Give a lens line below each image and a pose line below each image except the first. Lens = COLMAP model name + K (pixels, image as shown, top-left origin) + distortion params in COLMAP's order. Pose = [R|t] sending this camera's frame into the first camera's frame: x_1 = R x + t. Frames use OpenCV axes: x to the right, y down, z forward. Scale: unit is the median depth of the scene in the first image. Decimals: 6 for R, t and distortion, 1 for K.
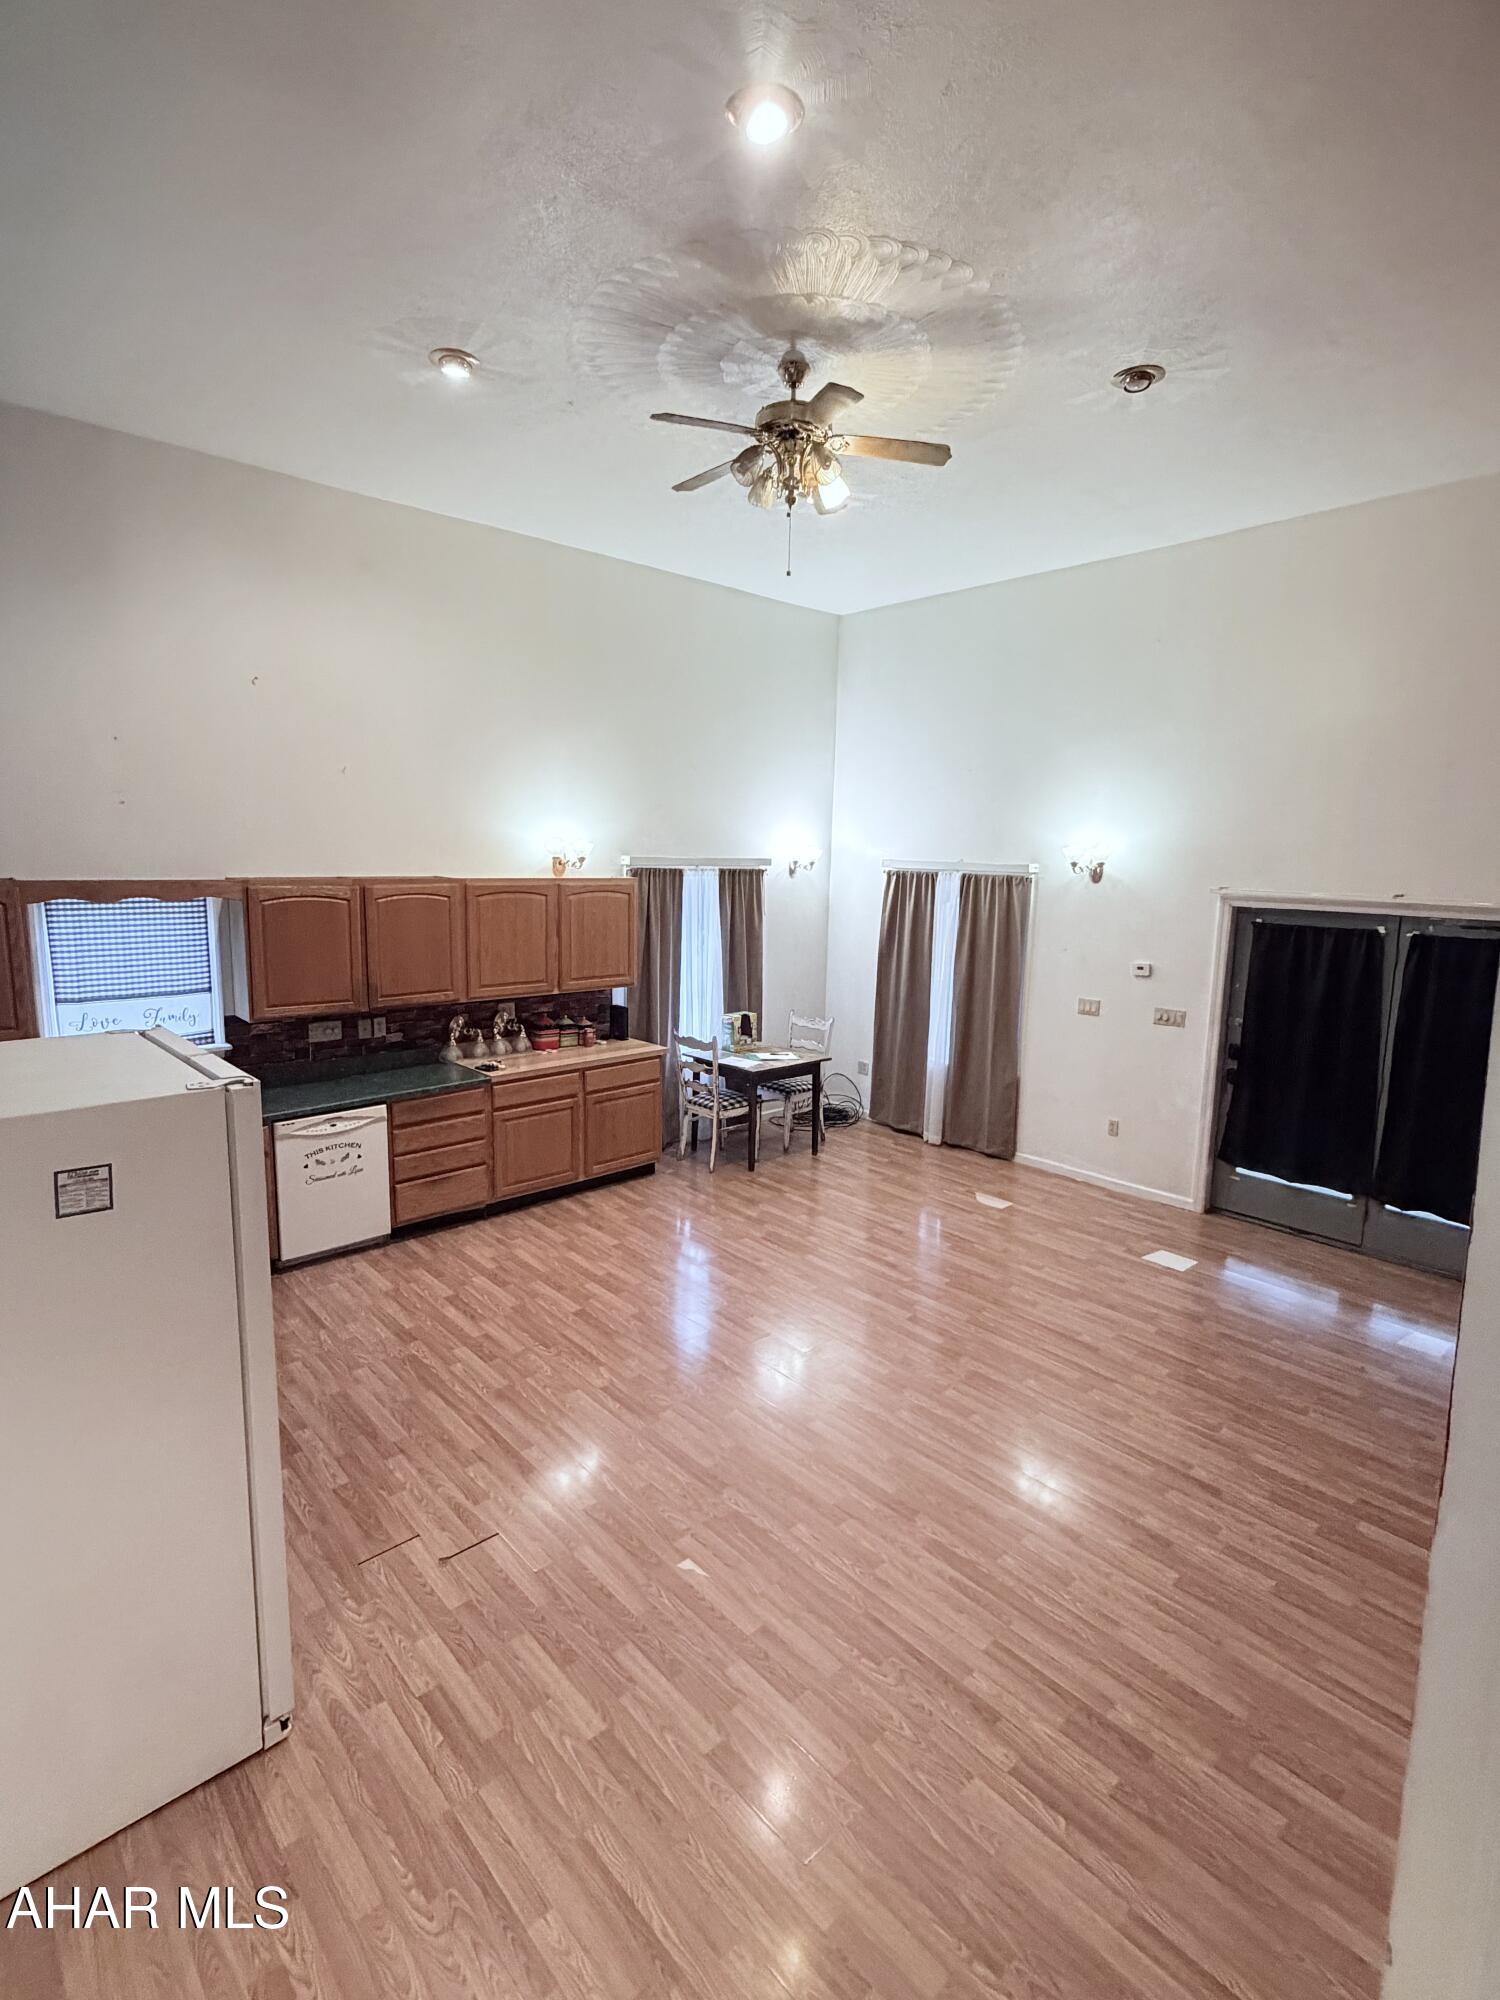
lens RADIAL K [[975.9, 0, 750.0], [0, 975.9, 1000.0], [0, 0, 1]] dist [-0.000205, -0.000277]
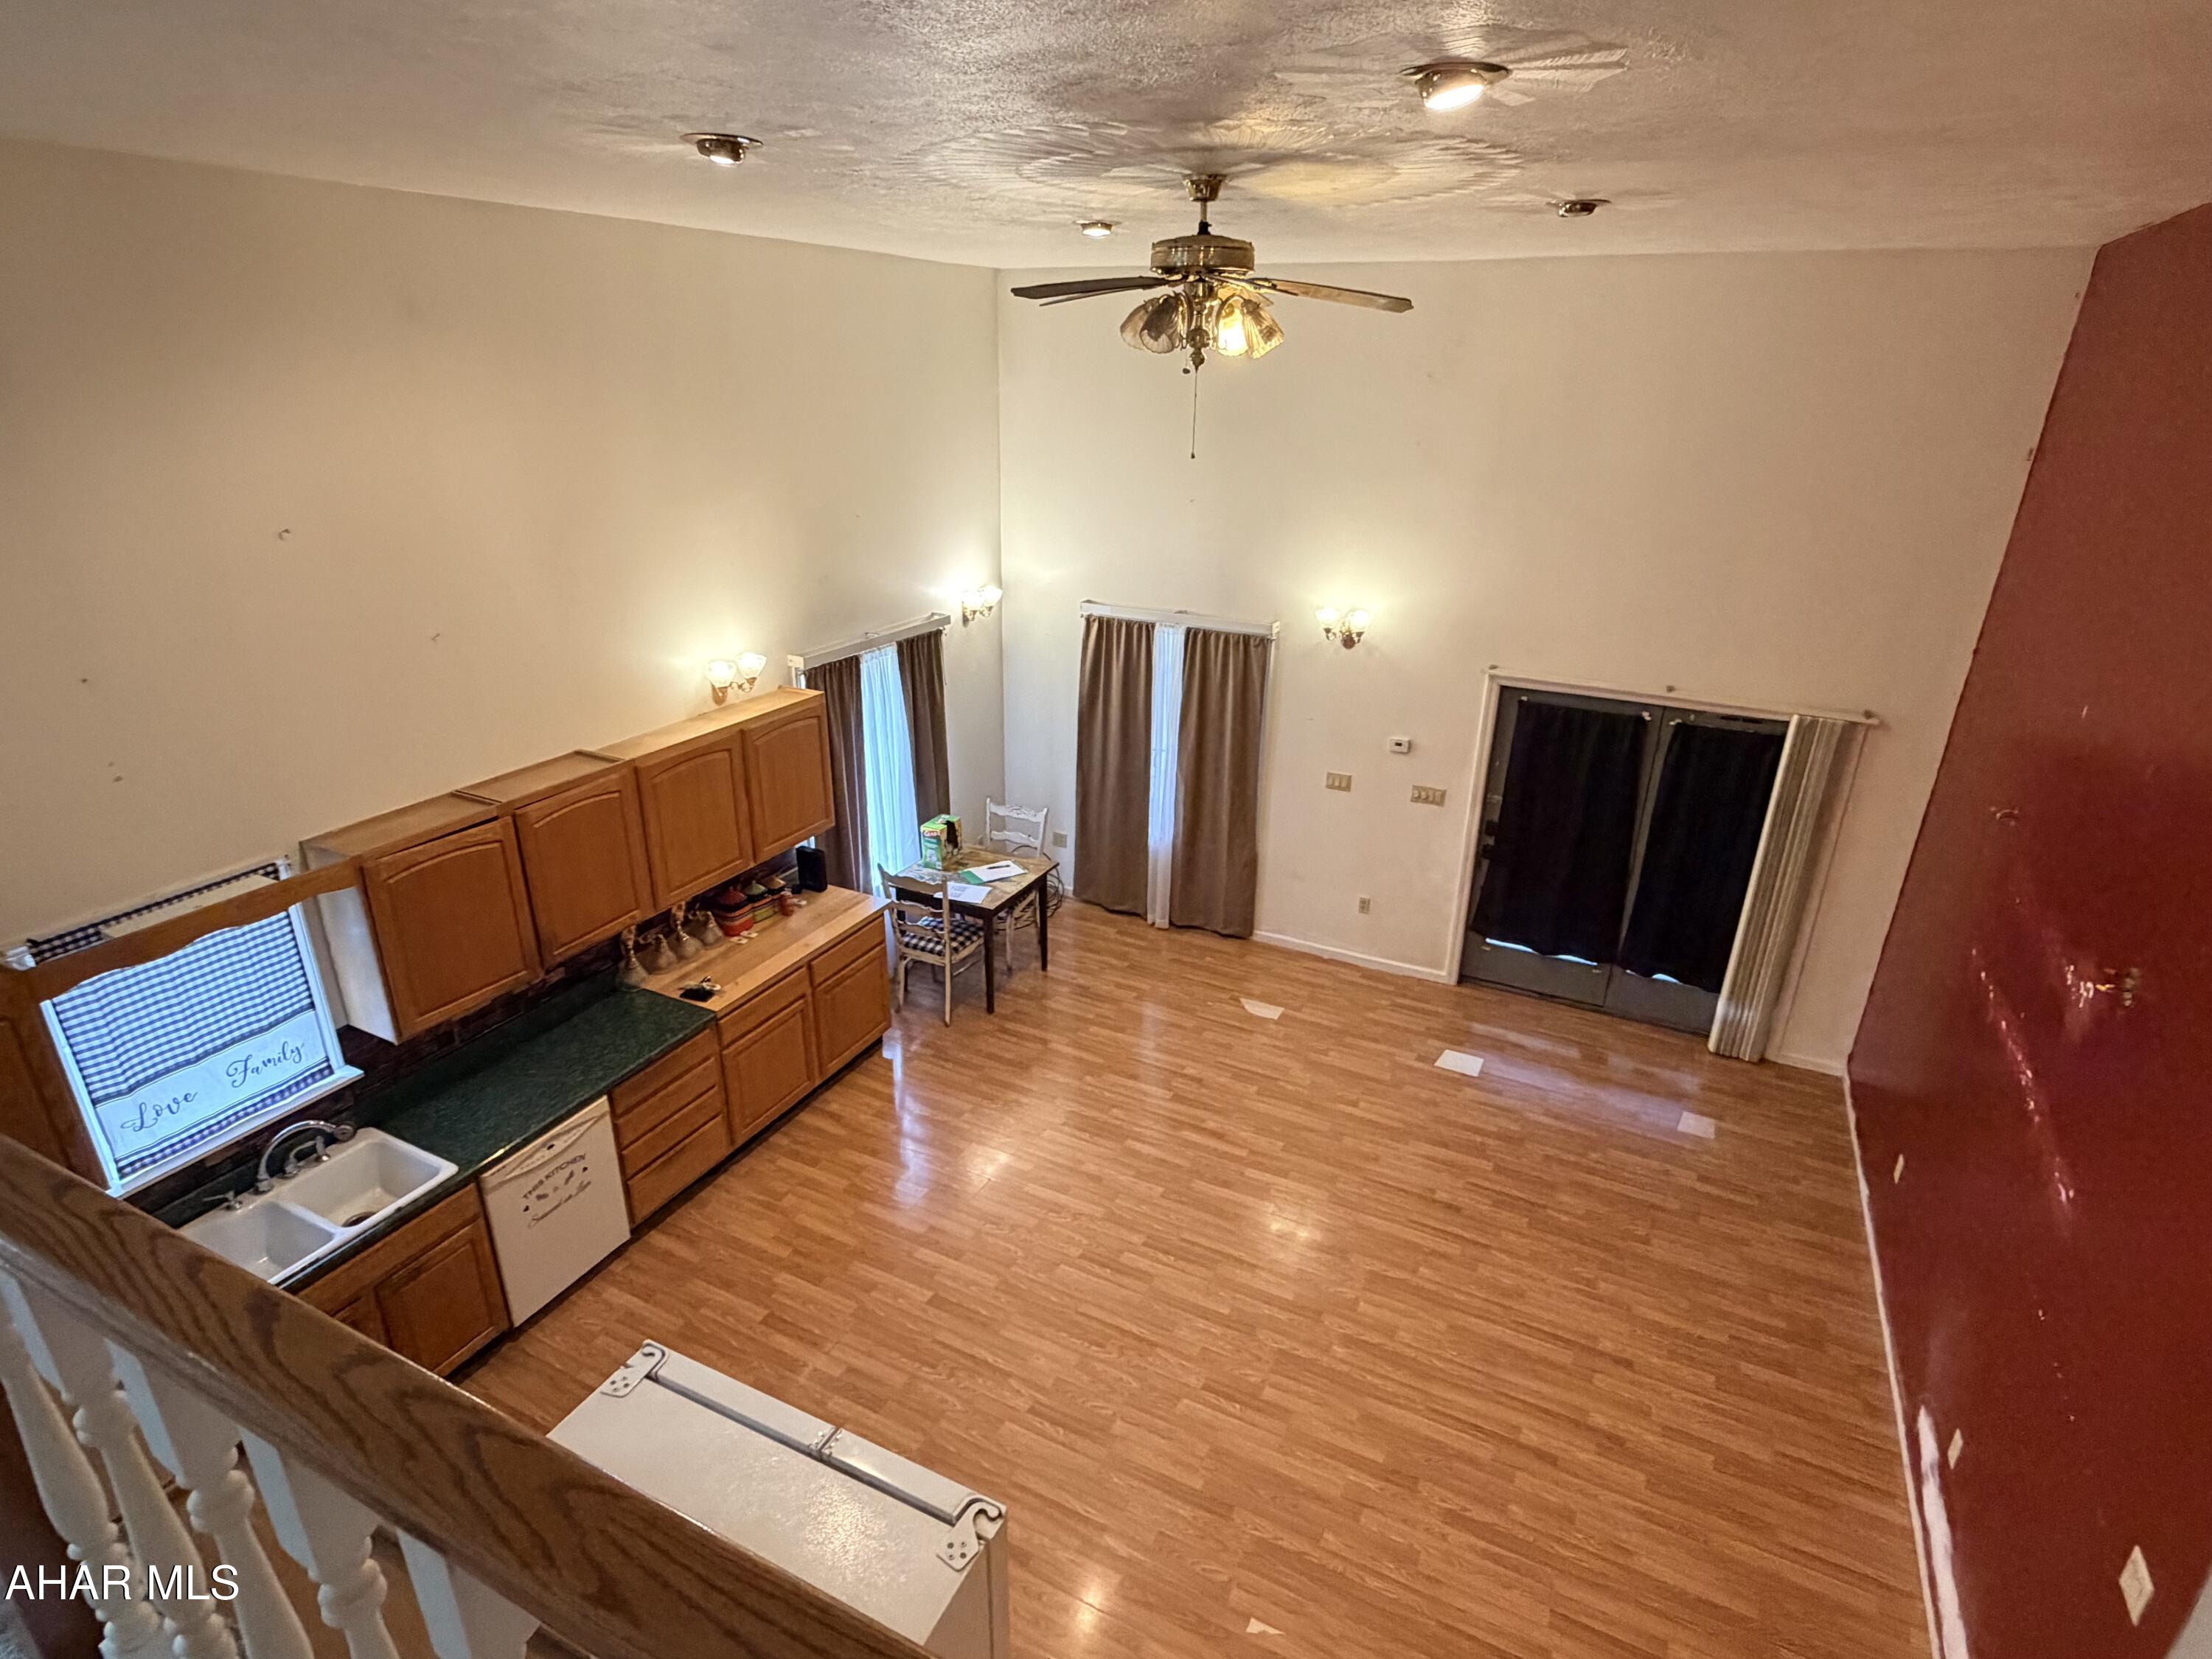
lens RADIAL K [[1158.2, 0, 1104.0], [0, 1158.2, 834.8], [0, 0, 1]] dist [-0.001288, -0.000913]
pose [[0.934415, -0.140584, 0.327269, -0.238731], [0.057613, 0.966368, 0.250625, -0.247345], [-0.351497, -0.215333, 0.911088, 0.081715]]
